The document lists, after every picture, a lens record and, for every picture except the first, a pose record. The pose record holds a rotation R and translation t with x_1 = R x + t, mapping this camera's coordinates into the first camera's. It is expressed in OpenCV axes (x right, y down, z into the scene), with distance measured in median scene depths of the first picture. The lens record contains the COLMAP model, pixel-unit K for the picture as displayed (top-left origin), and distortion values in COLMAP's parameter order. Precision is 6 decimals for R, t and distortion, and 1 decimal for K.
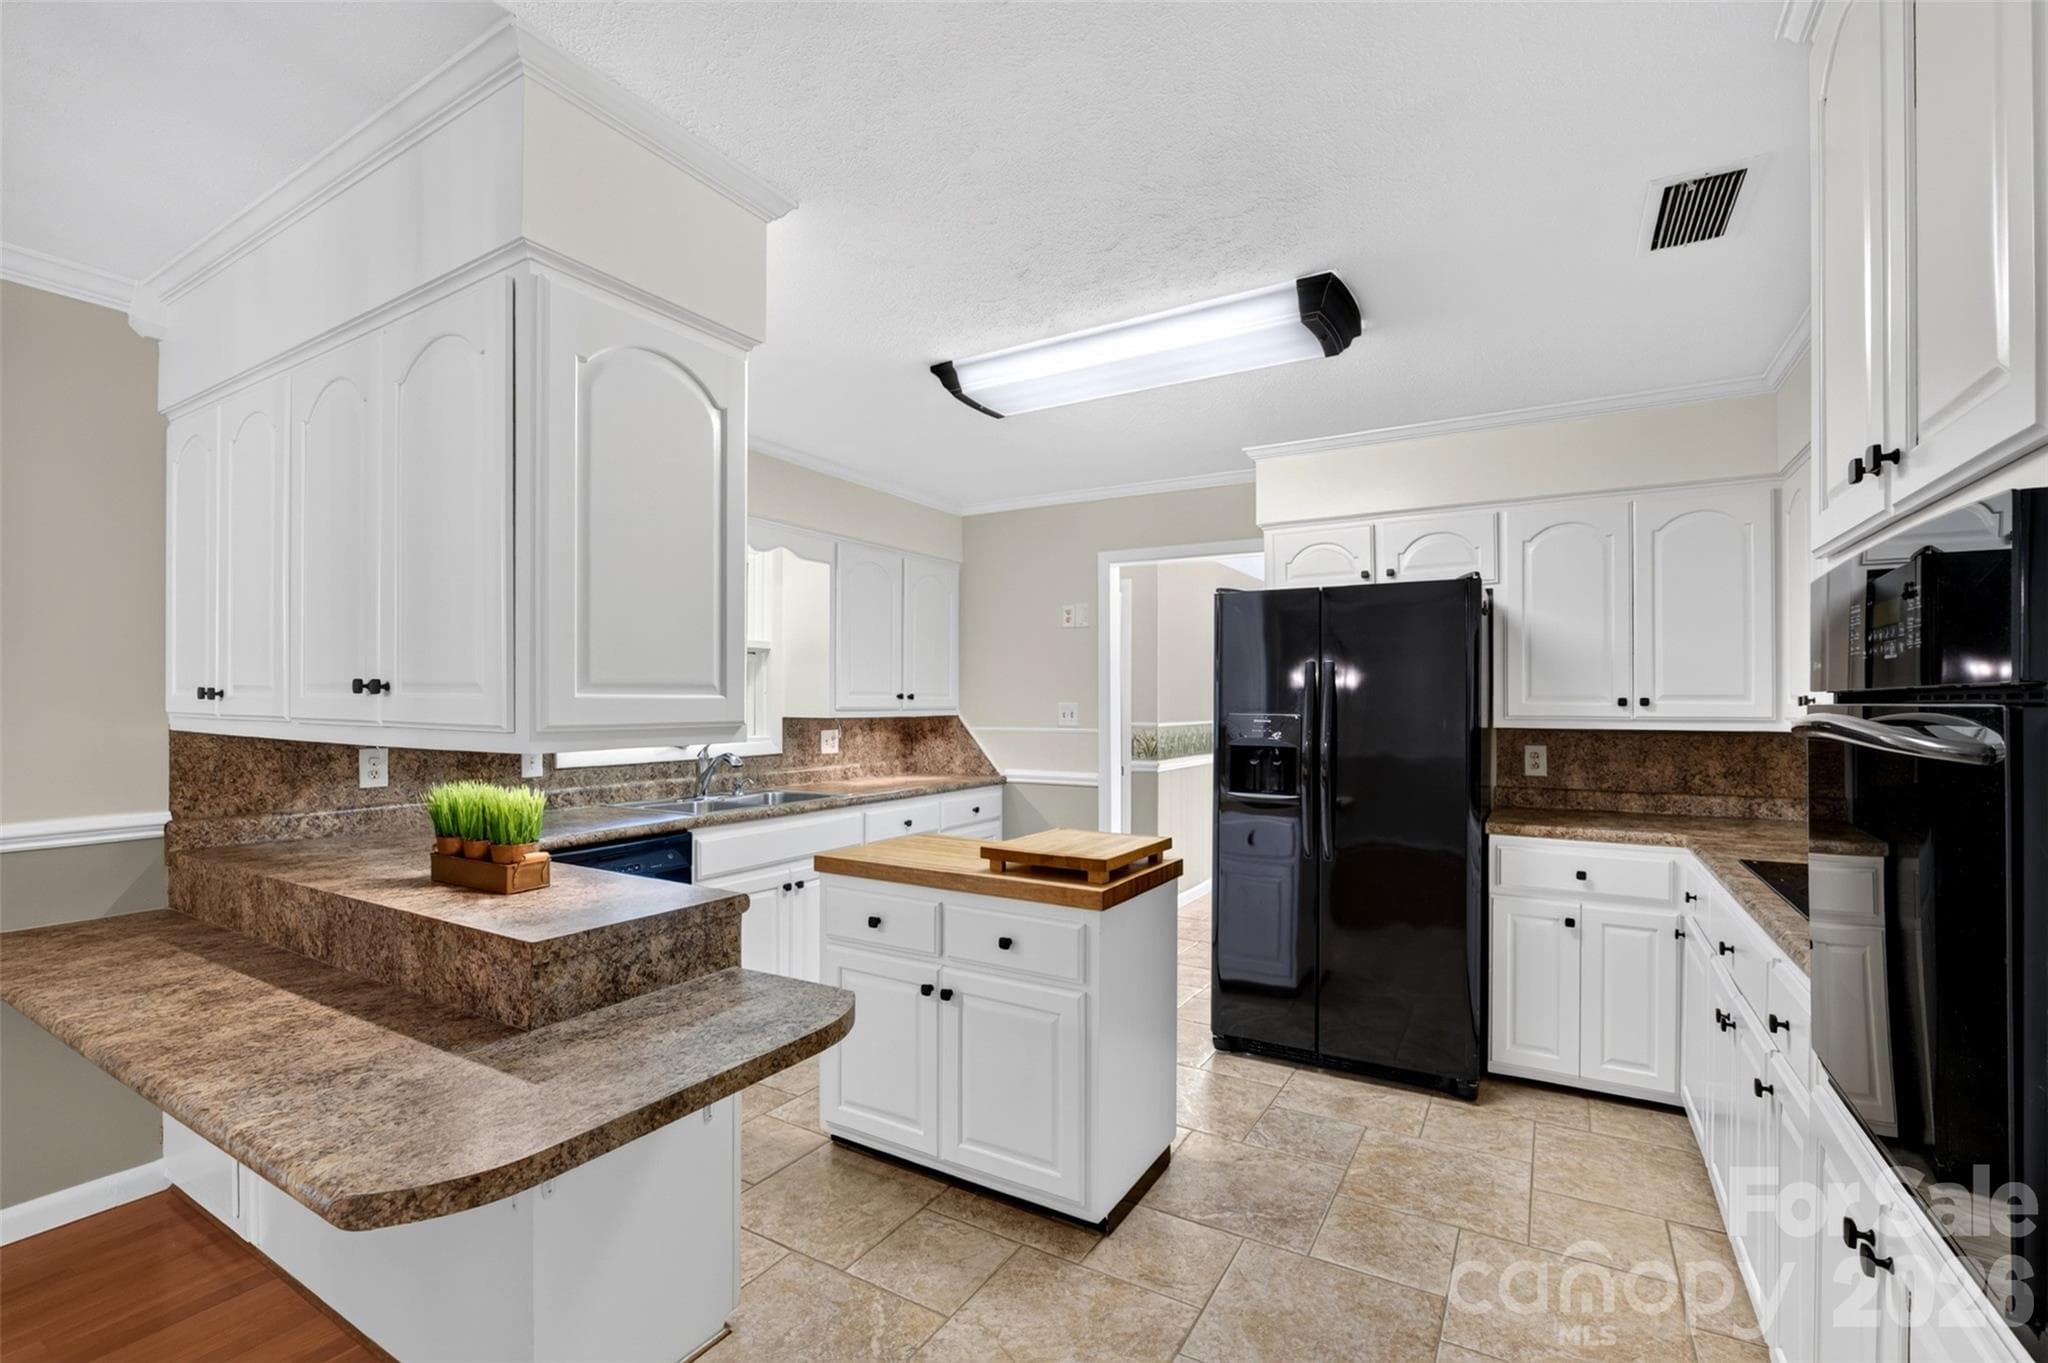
lens RADIAL K [[904.8, 0, 1024.8], [0, 904.8, 708.1], [0, 0, 1]] dist [-0.000435, -0.000120]
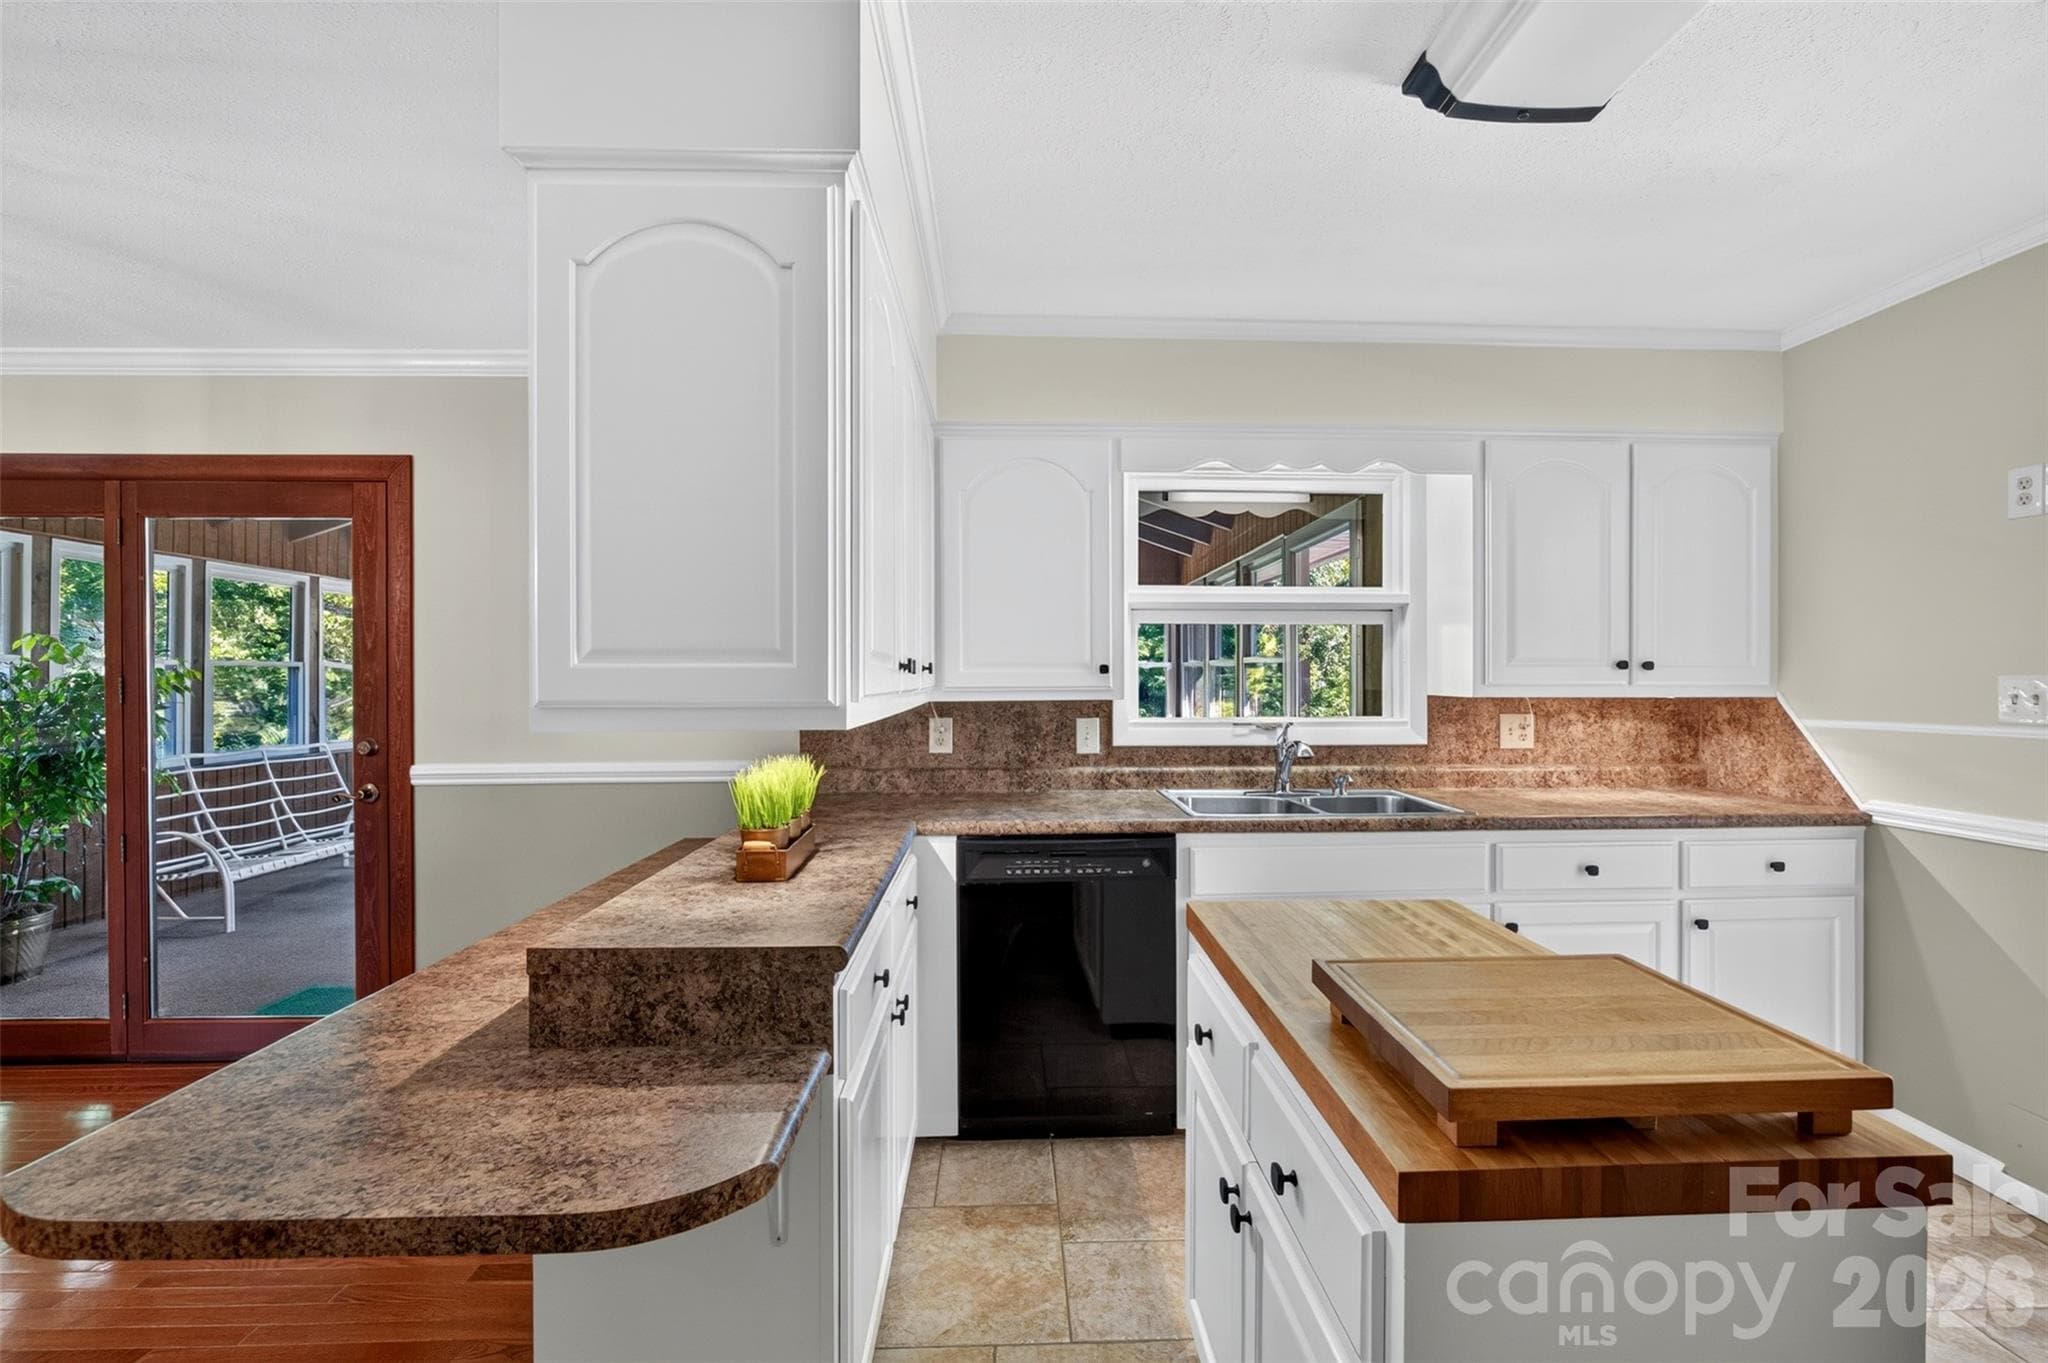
lens RADIAL K [[880.7, 0, 1024.0], [0, 880.7, 681.5], [0, 0, 1]] dist [-0.009629, 0.000160]
pose [[0.545665, 0.003420, -0.837997, 0.192228], [-0.003757, 0.999992, 0.001635, -0.001233], [0.837995, 0.002256, 0.545673, 0.419996]]
